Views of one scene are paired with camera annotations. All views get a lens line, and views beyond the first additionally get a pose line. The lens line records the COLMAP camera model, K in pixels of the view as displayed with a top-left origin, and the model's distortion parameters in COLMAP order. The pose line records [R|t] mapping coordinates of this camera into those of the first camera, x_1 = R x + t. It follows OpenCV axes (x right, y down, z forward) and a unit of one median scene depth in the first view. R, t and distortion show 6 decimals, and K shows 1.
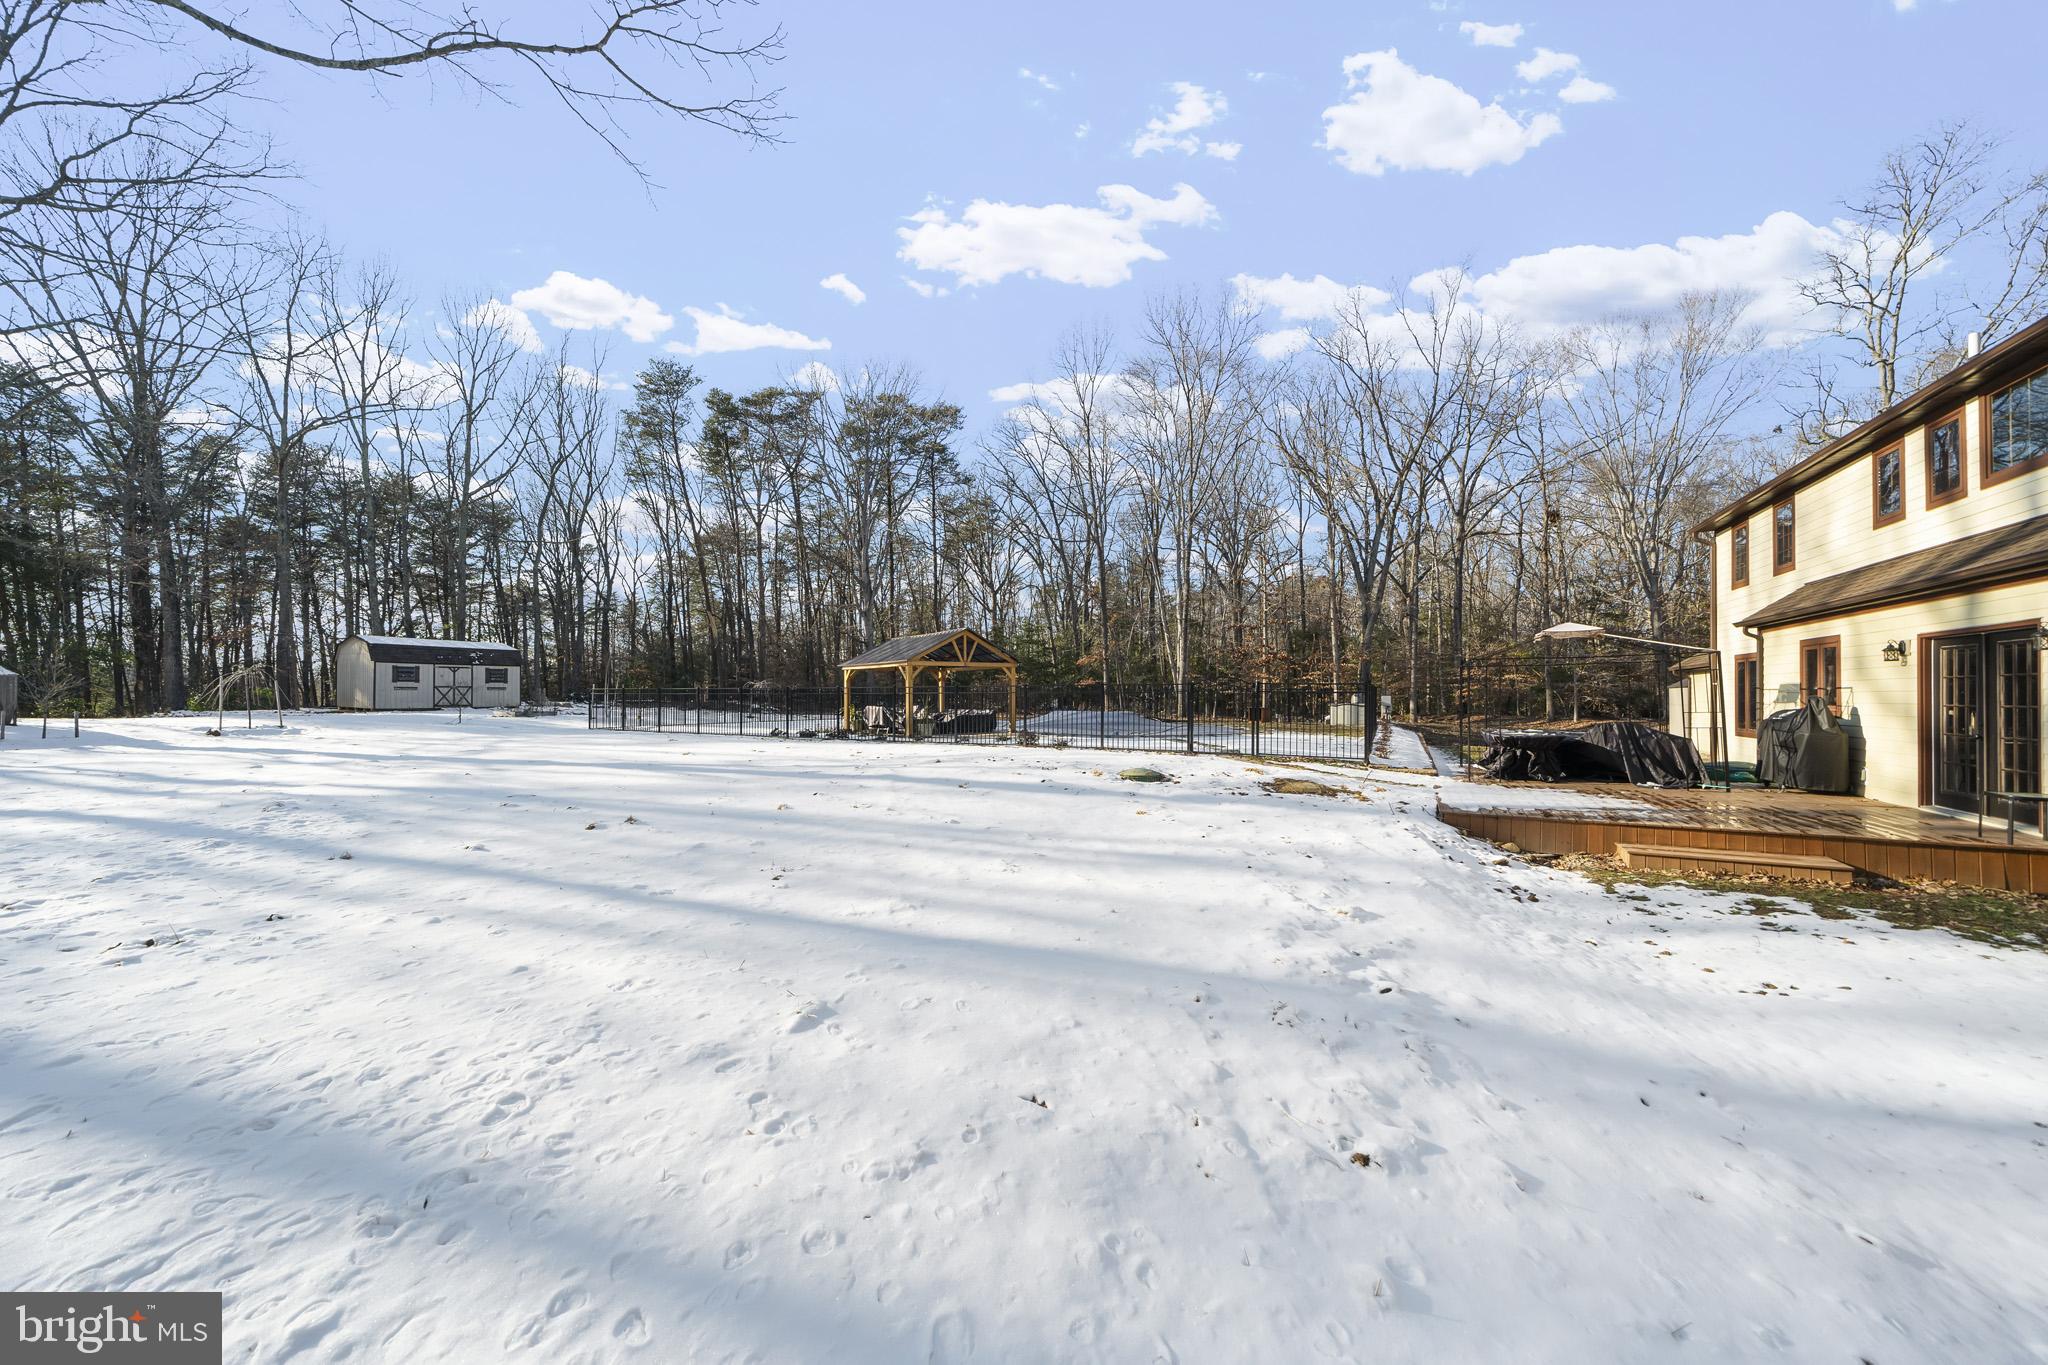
lens RADIAL K [[703.3, 0, 1023.9], [0, 703.3, 709.4], [0, 0, 1]] dist [0.000133, -0.000017]
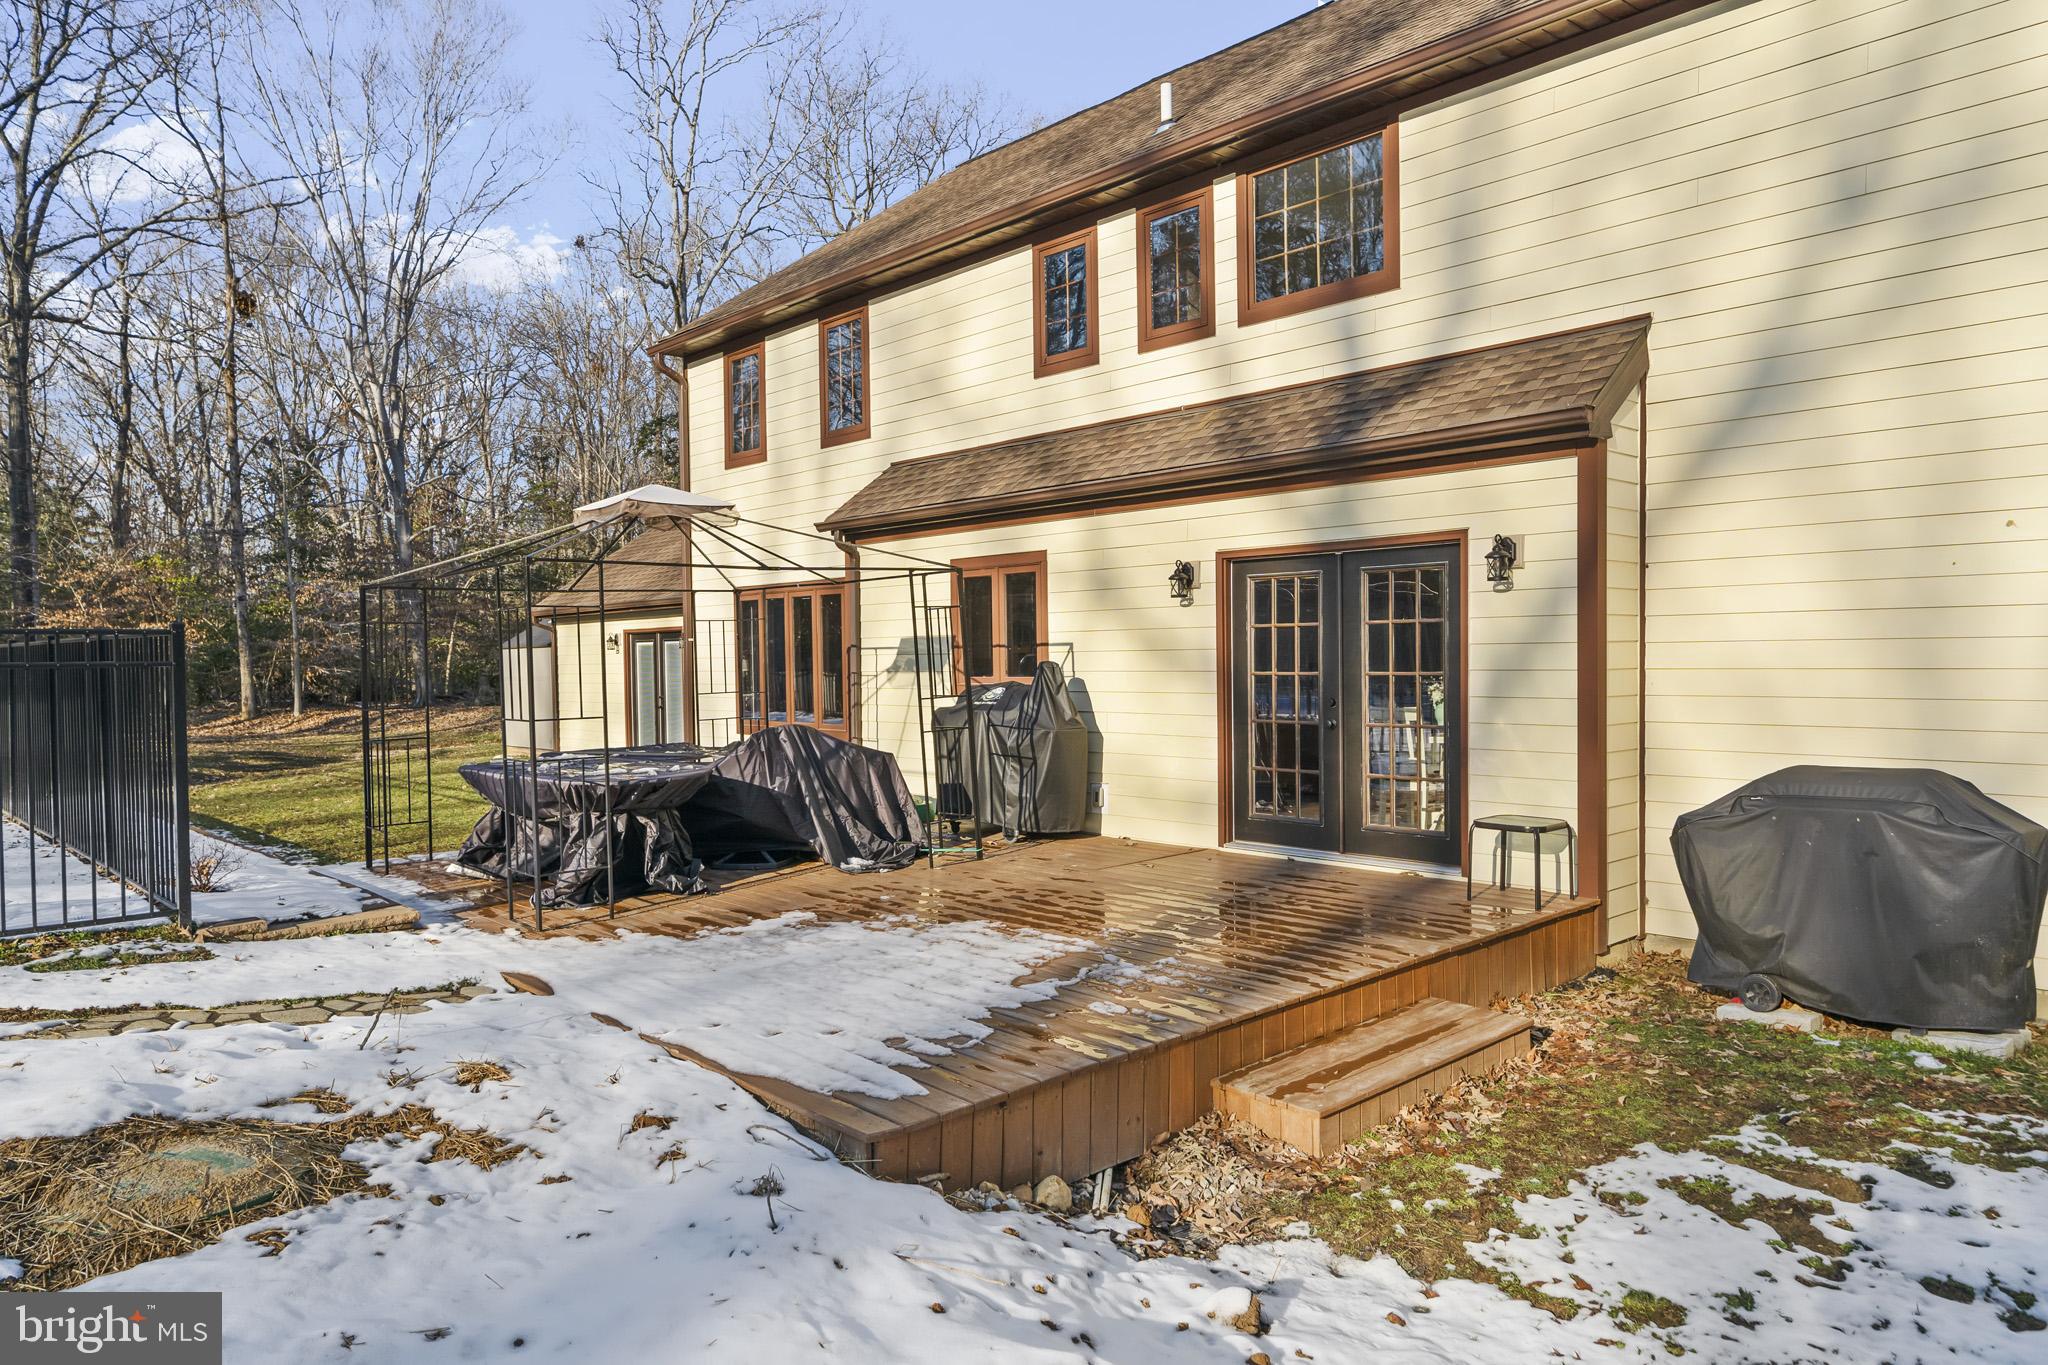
lens RADIAL K [[1334.6, 0, 1024.0], [0, 1334.6, 682.5], [0, 0, 1]] dist [-0.001500, -0.000596]
pose [[0.325313, -0.024926, 0.945278, 0.105175], [0.033018, 0.999342, 0.014989, -0.012583], [-0.945030, 0.026335, 0.325922, 0.483186]]
